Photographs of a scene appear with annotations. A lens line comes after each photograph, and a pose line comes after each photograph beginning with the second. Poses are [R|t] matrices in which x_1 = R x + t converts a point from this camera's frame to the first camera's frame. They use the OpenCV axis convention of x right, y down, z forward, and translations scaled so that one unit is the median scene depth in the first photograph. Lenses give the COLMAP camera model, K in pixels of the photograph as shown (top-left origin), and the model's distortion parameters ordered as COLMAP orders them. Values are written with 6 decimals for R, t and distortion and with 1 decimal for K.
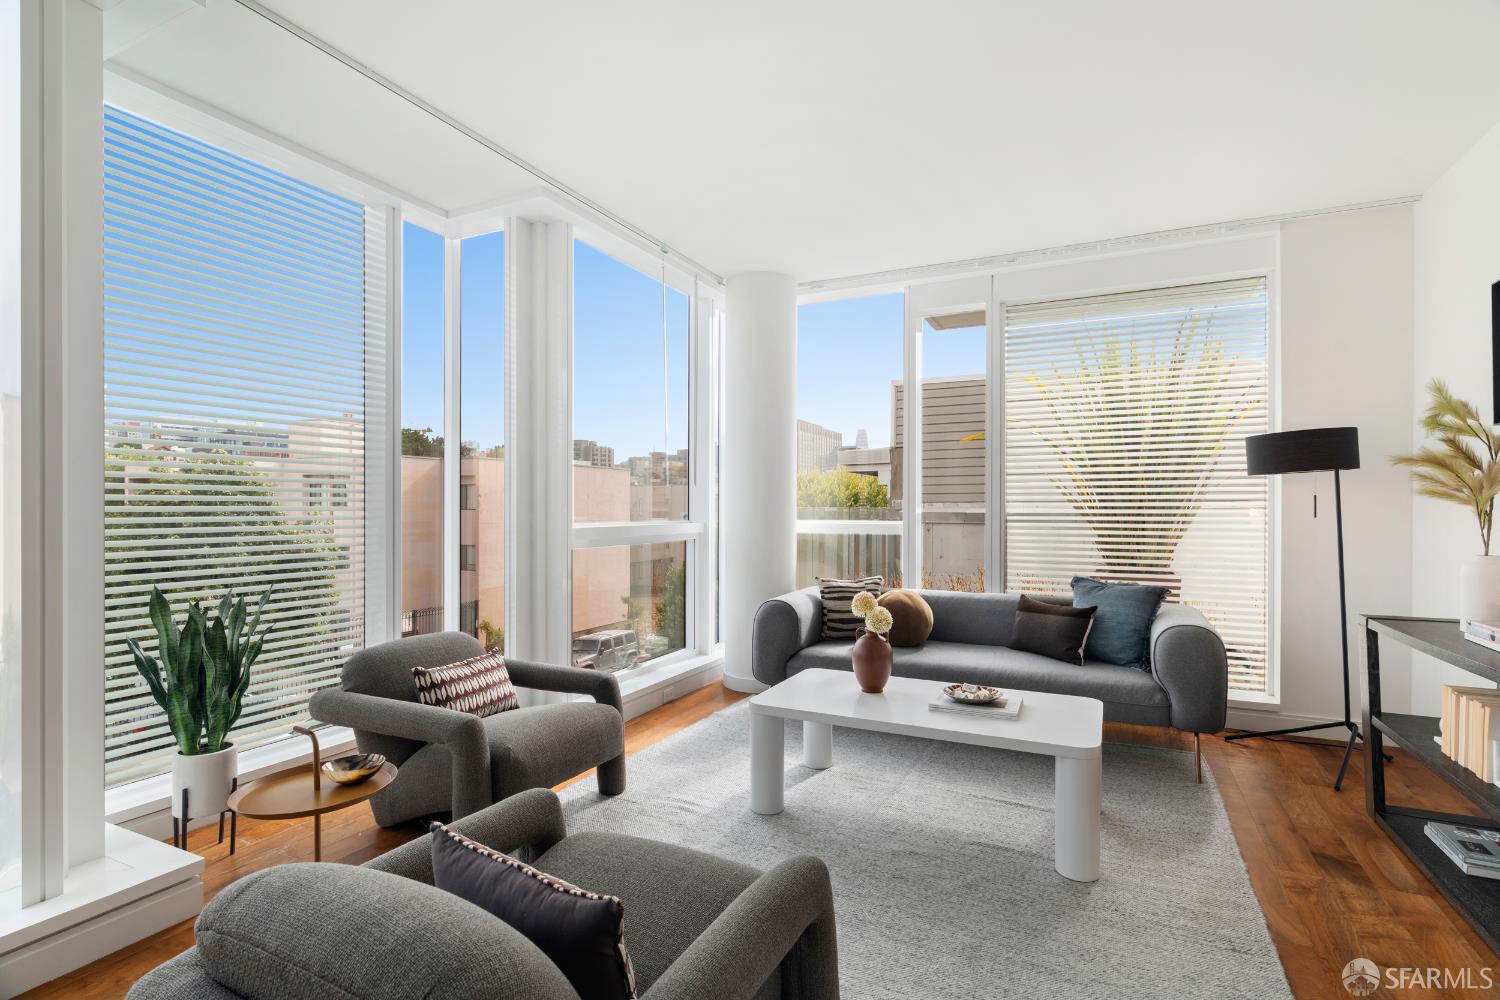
lens RADIAL K [[734.8, 0, 744.4], [0, 734.8, 508.6], [0, 0, 1]] dist [-0.004040, -0.001278]
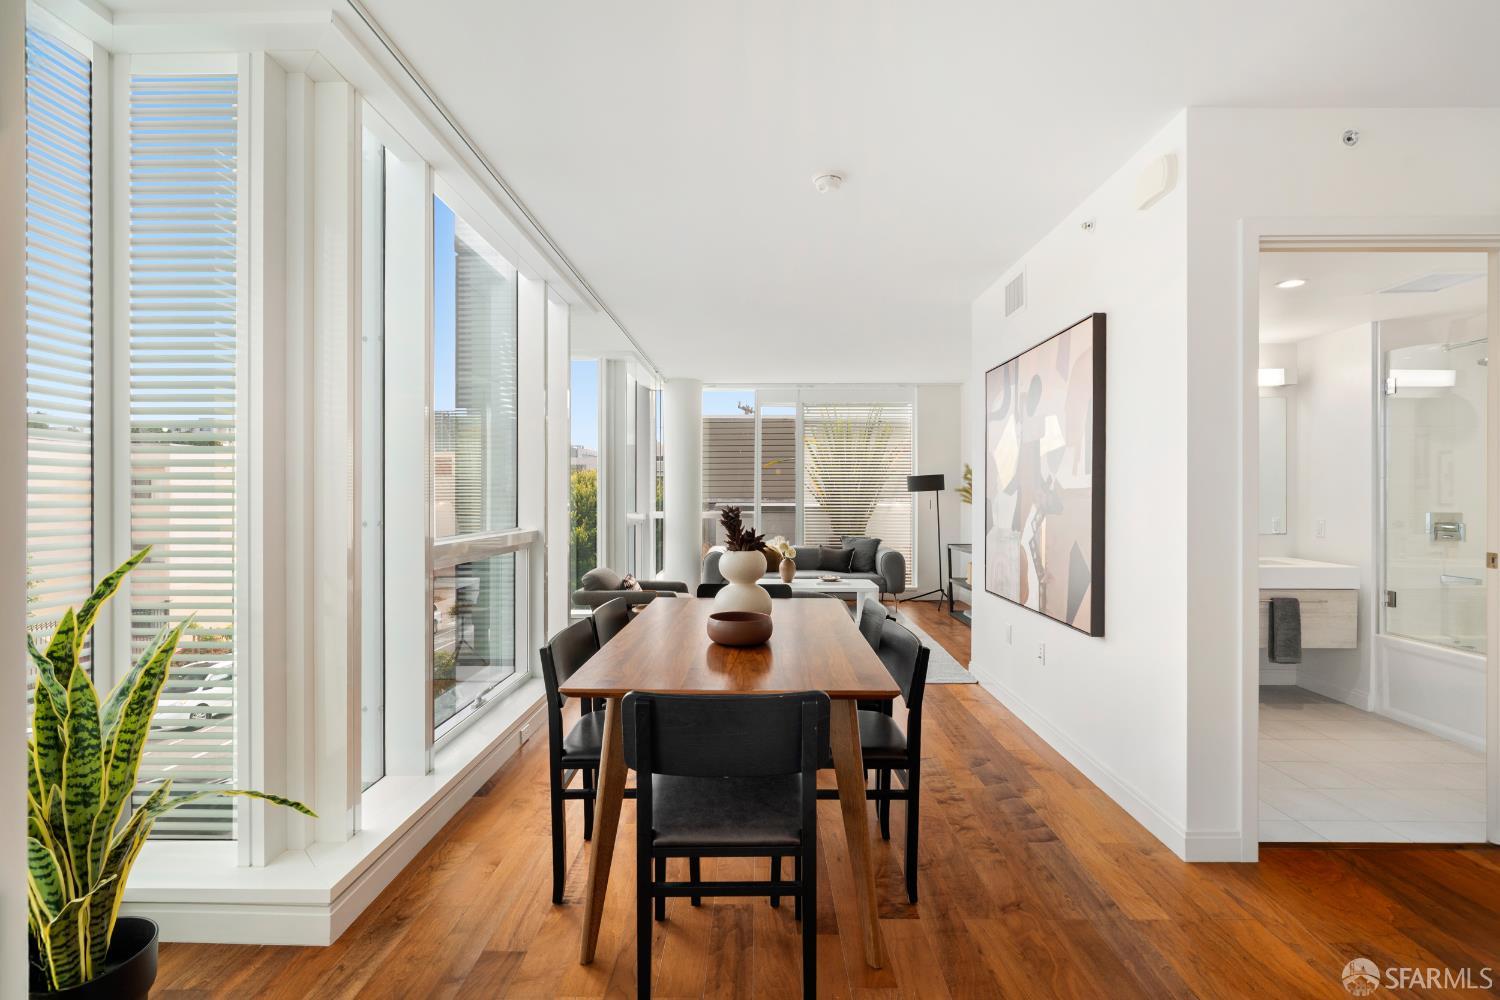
lens RADIAL K [[691.0, 0, 752.4], [0, 691.0, 498.0], [0, 0, 1]] dist [0.000353, 0.000002]
pose [[0.899257, 0.000080, 0.437421, -0.799596], [0.000252, 1.000000, -0.000701, -0.024910], [-0.437421, 0.000741, 0.899257, -0.859278]]
